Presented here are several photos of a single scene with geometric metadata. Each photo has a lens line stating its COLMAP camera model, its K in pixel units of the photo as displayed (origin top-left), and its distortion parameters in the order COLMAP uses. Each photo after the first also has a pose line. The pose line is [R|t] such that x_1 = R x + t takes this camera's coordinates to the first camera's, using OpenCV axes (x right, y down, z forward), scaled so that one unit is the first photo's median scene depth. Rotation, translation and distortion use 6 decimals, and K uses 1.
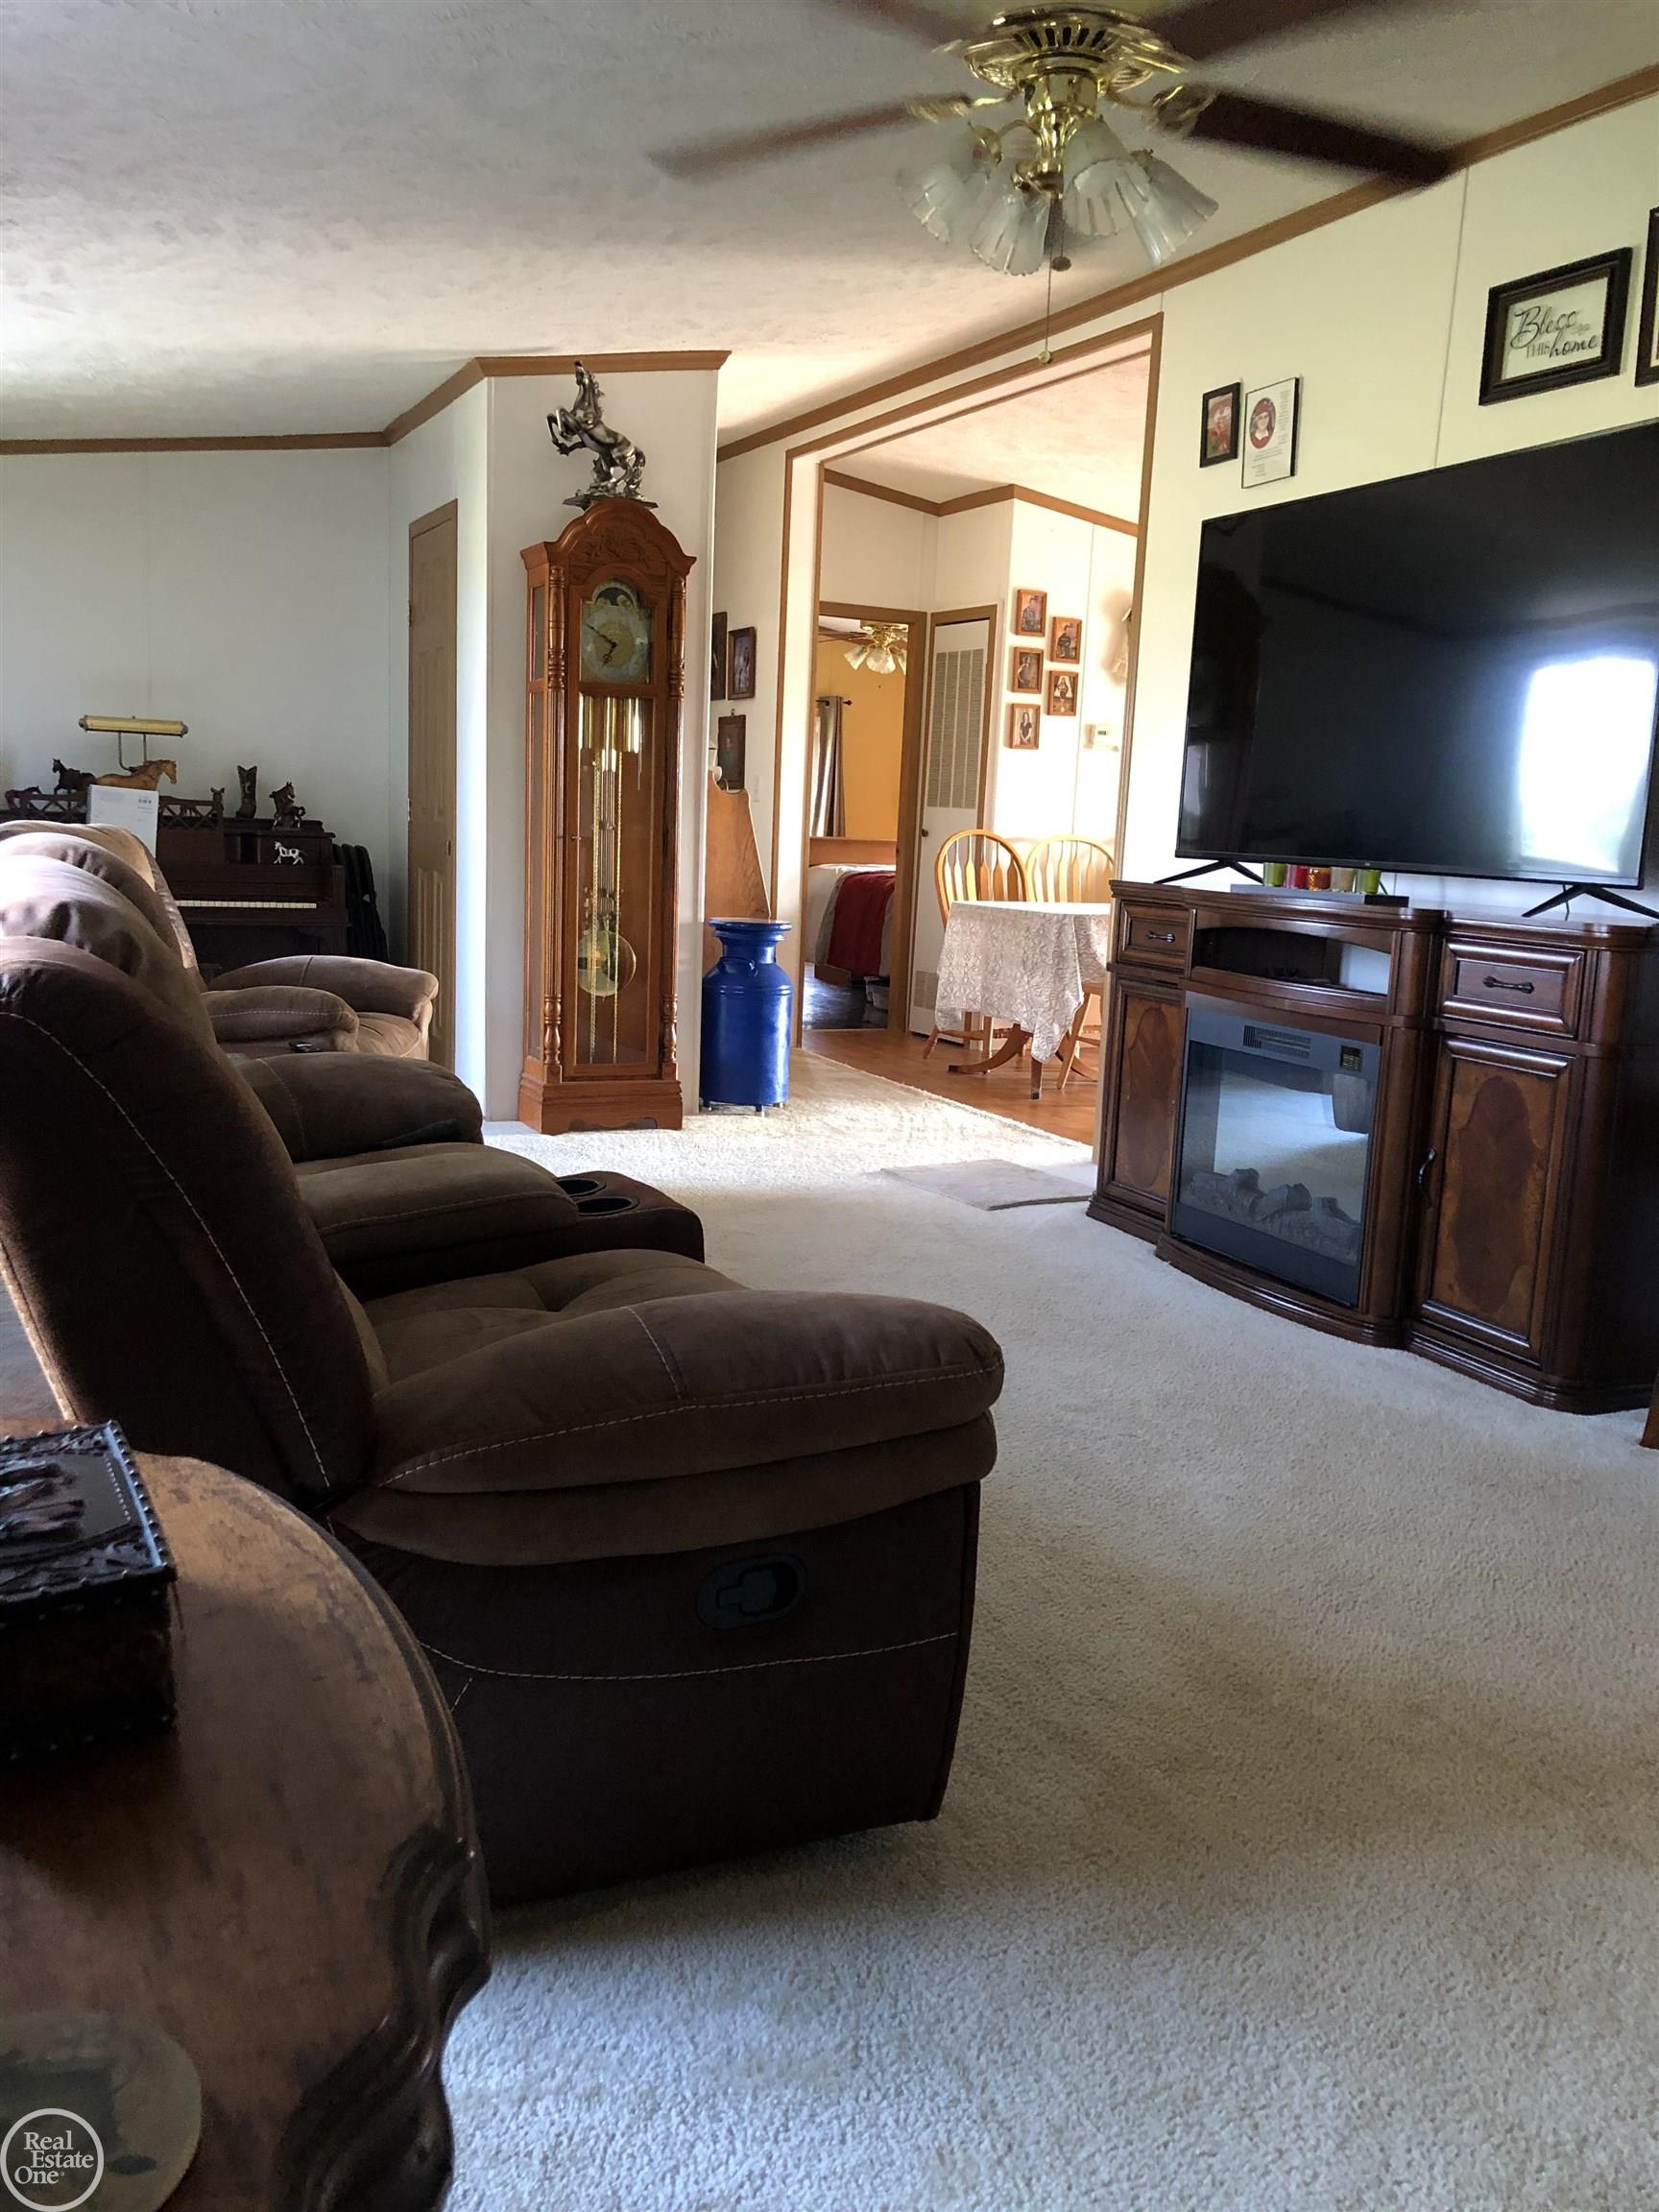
lens RADIAL K [[1786.1, 0, 827.6], [0, 1786.1, 1116.5], [0, 0, 1]] dist [0.004504, 0.005252]
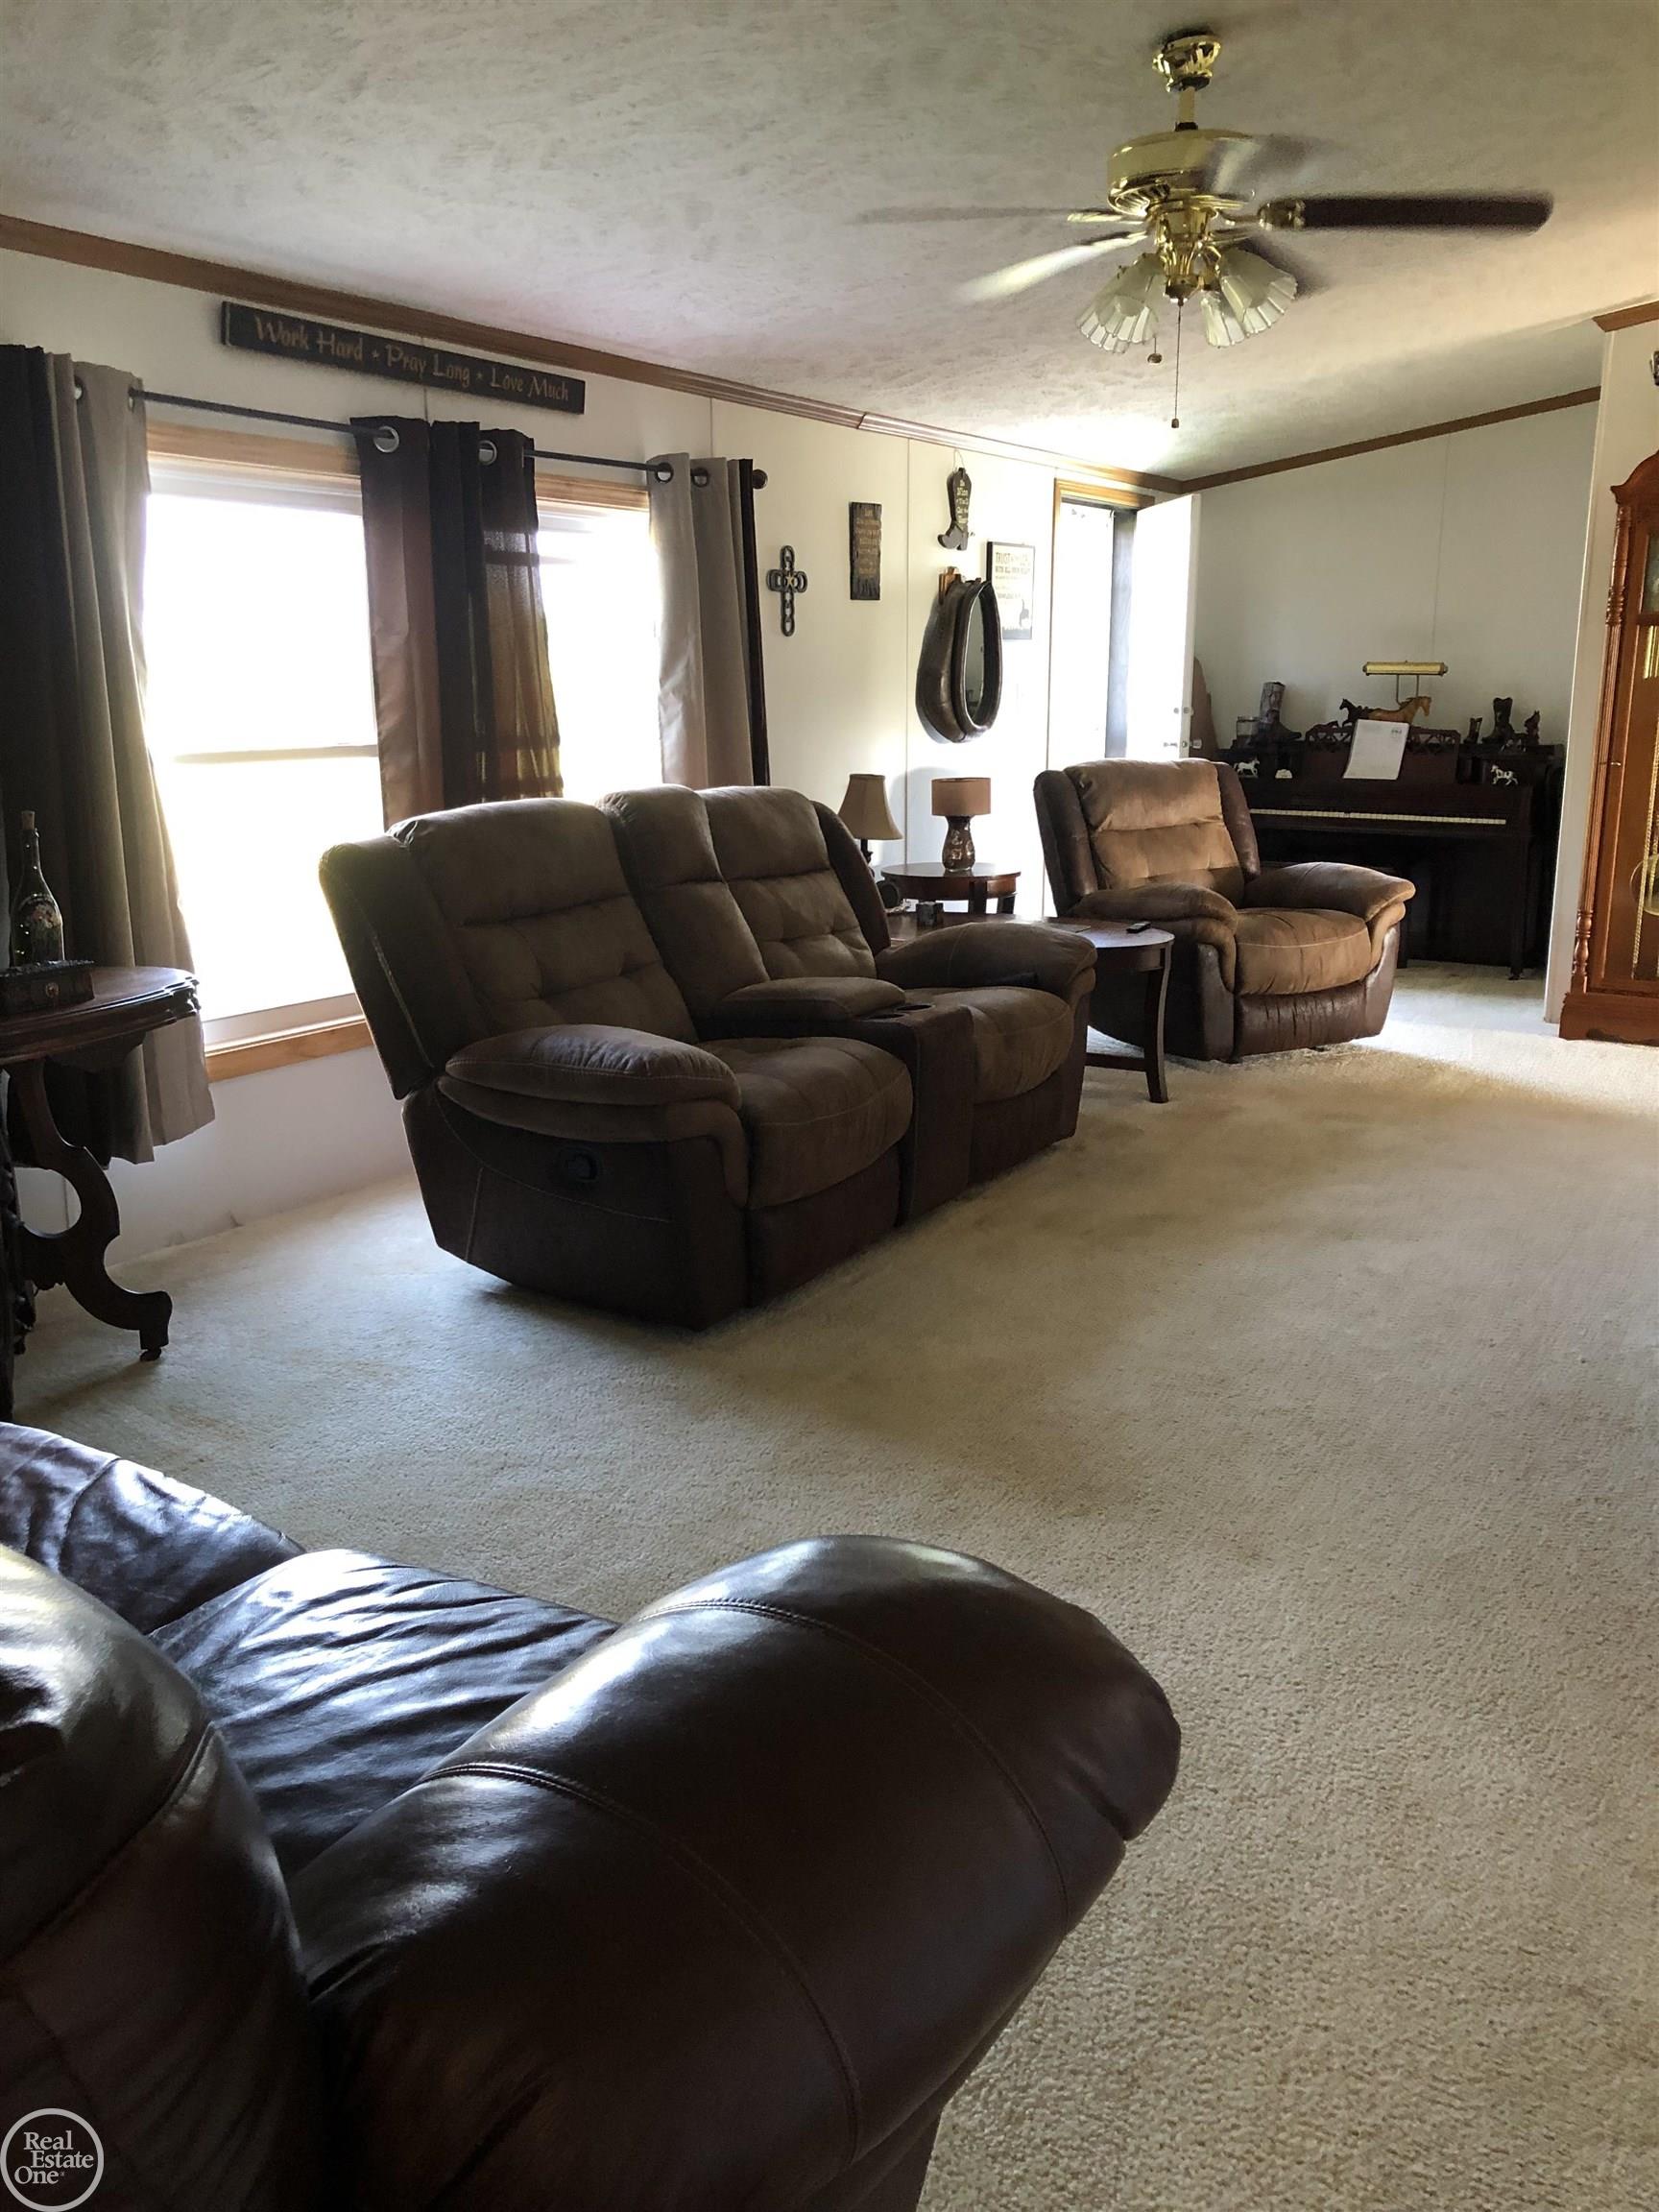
lens RADIAL K [[1786.1, 0, 821.9], [0, 1786.1, 1104.0], [0, 0, 1]] dist [0.004504, 0.005252]
pose [[0.527016, 0.155282, -0.835549, 0.465303], [-0.113820, 0.987205, 0.111675, -0.018269], [0.842199, 0.036247, 0.537947, 0.029018]]
